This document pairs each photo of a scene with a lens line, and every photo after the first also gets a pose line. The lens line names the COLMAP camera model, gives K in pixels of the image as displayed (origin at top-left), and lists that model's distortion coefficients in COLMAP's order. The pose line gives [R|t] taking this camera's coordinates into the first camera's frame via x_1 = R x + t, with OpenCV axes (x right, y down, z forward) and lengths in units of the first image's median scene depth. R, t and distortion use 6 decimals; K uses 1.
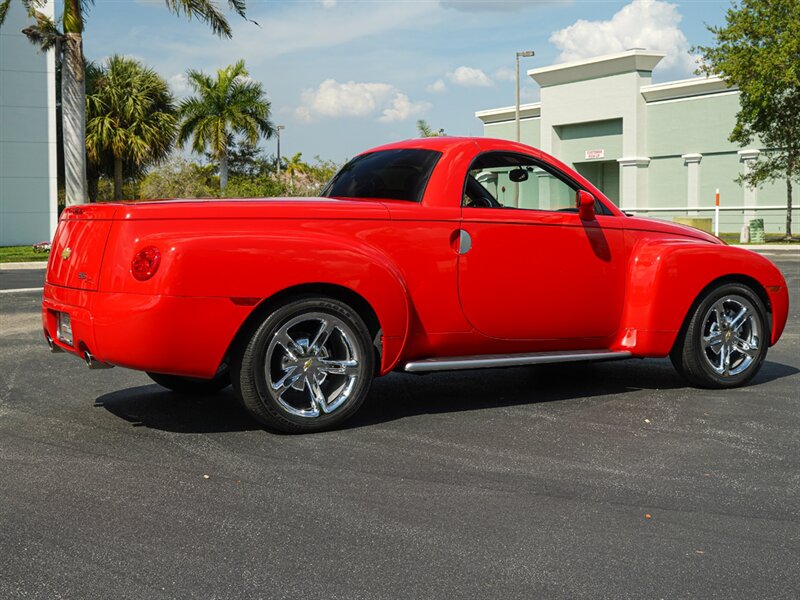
lens RADIAL K [[1243.4, 0, 380.6], [0, 1243.4, 299.0], [0, 0, 1]] dist [0.023090, 0.129707]
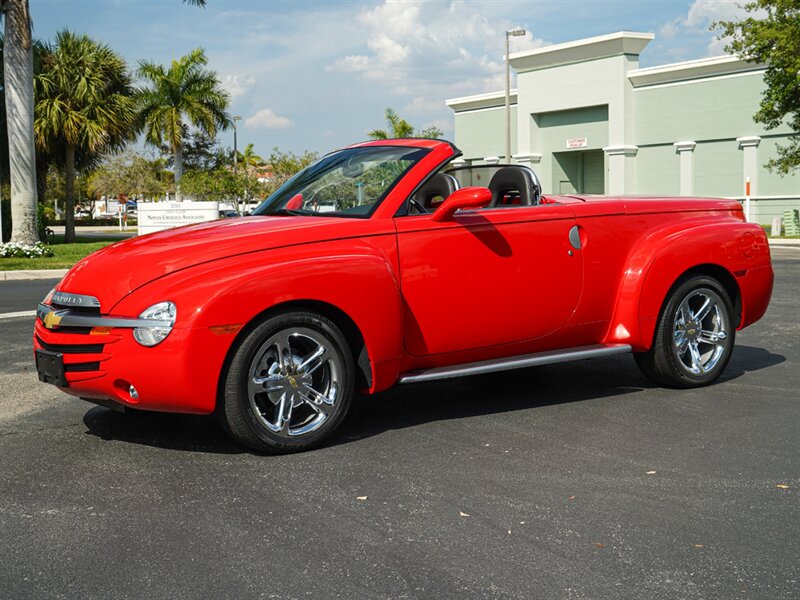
lens RADIAL K [[1177.9, 0, 401.9], [0, 1177.9, 286.3], [0, 0, 1]] dist [0.008958, -0.017091]
pose [[0.997240, -0.013100, 0.073081, -0.030246], [0.013210, 0.999912, -0.001024, -0.008009], [-0.073061, 0.001986, 0.997326, 0.118847]]
